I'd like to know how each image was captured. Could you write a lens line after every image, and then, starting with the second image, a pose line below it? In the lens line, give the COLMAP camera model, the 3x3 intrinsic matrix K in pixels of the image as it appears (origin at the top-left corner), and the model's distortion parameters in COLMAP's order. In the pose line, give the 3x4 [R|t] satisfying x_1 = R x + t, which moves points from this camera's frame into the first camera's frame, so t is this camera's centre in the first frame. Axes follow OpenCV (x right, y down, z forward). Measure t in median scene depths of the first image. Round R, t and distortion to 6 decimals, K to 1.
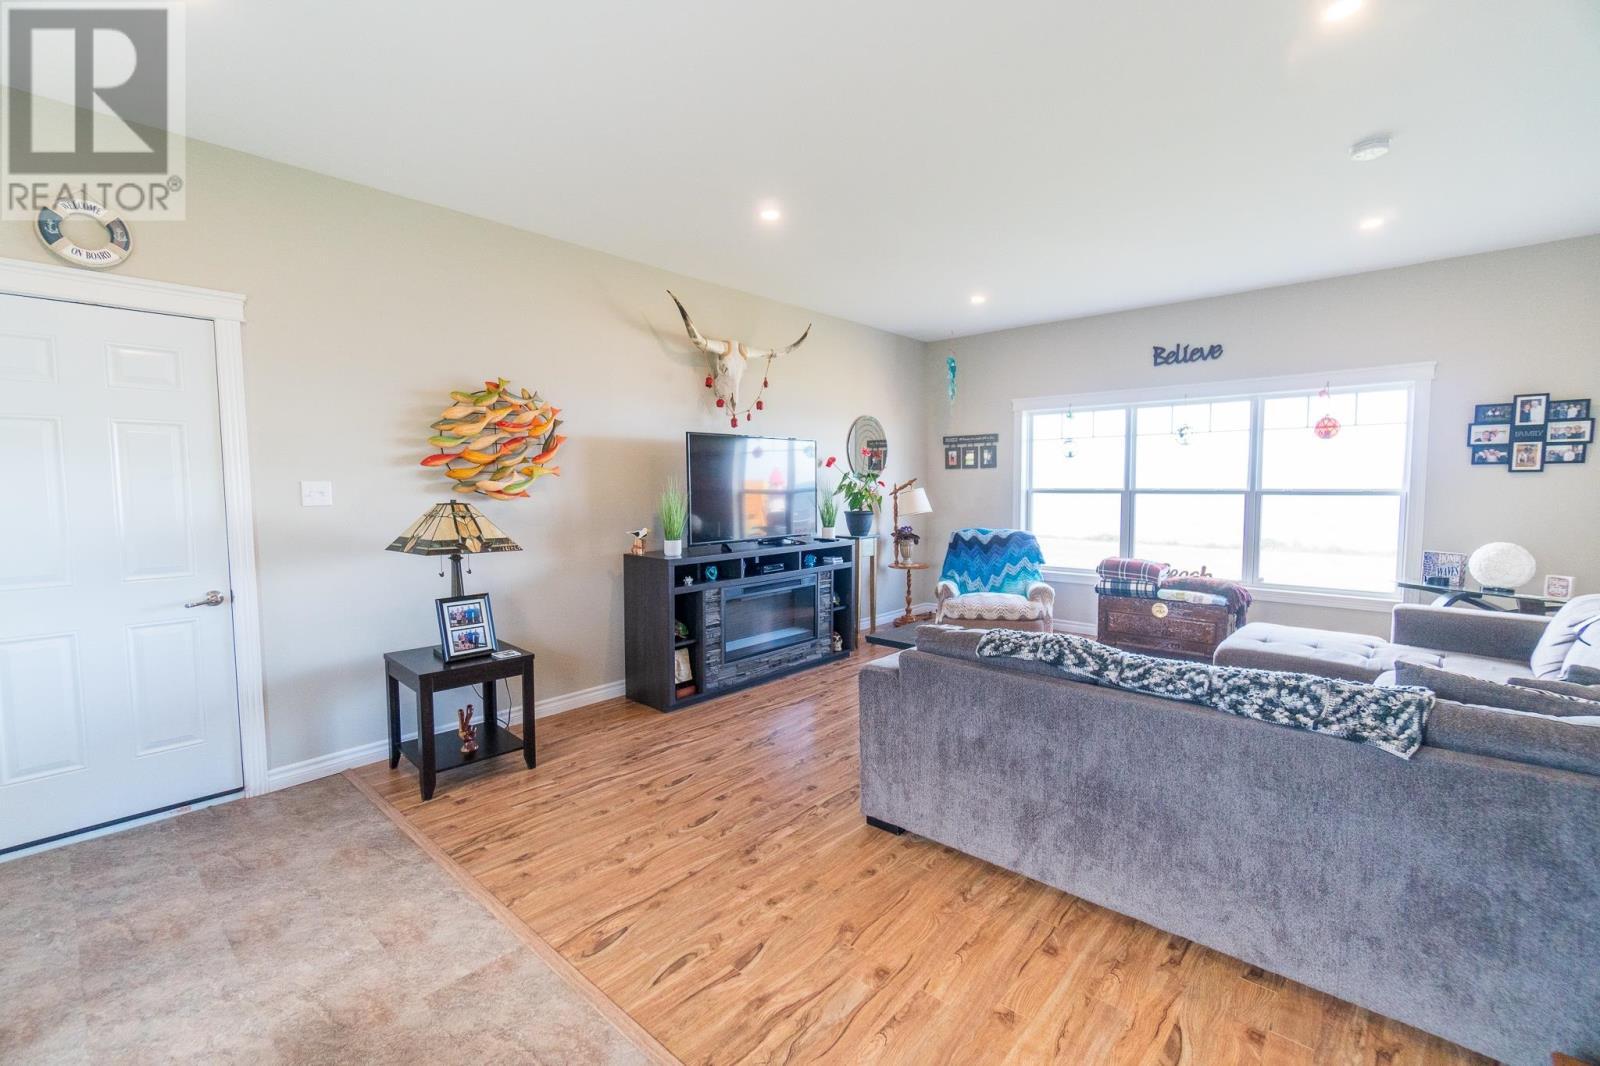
lens RADIAL K [[701.1, 0, 800.0], [0, 701.1, 533.0], [0, 0, 1]] dist [-0.002822, -0.000512]
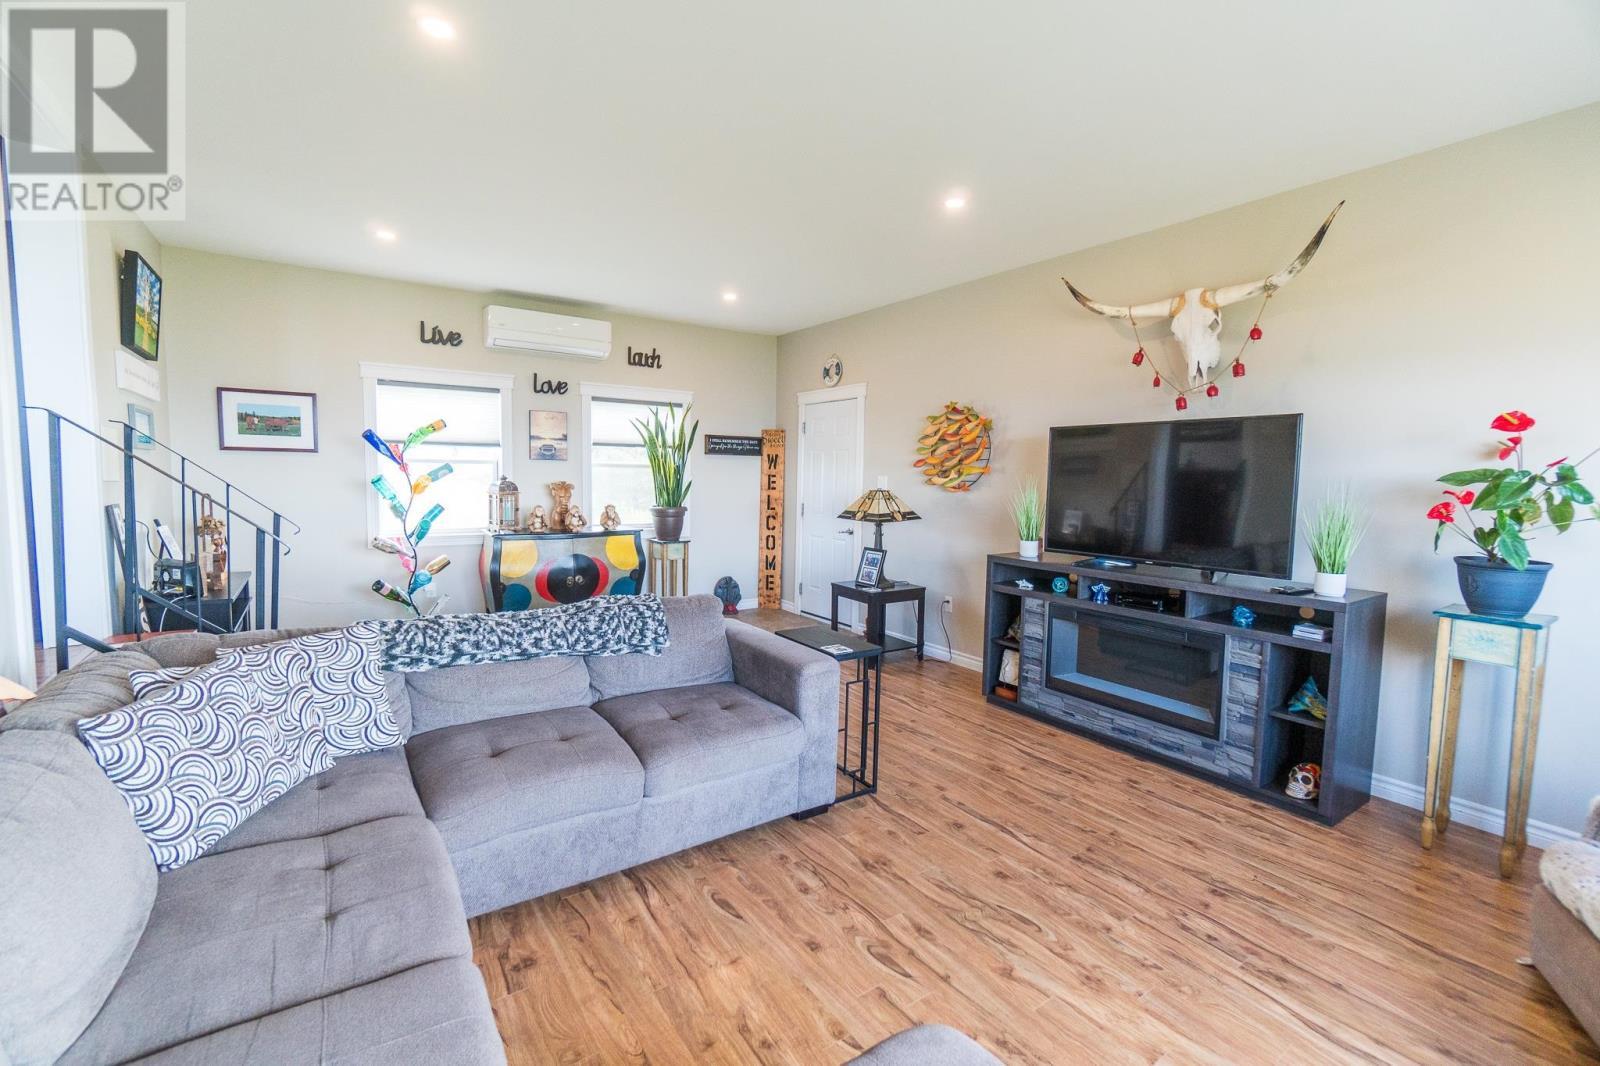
lens RADIAL K [[701.1, 0, 800.0], [0, 701.1, 533.0], [0, 0, 1]] dist [-0.002822, -0.000512]
pose [[-0.258546, 0.074379, -0.963131, 0.809521], [-0.091342, 0.990682, 0.101027, -0.066940], [0.961671, 0.114095, -0.249343, 0.904762]]
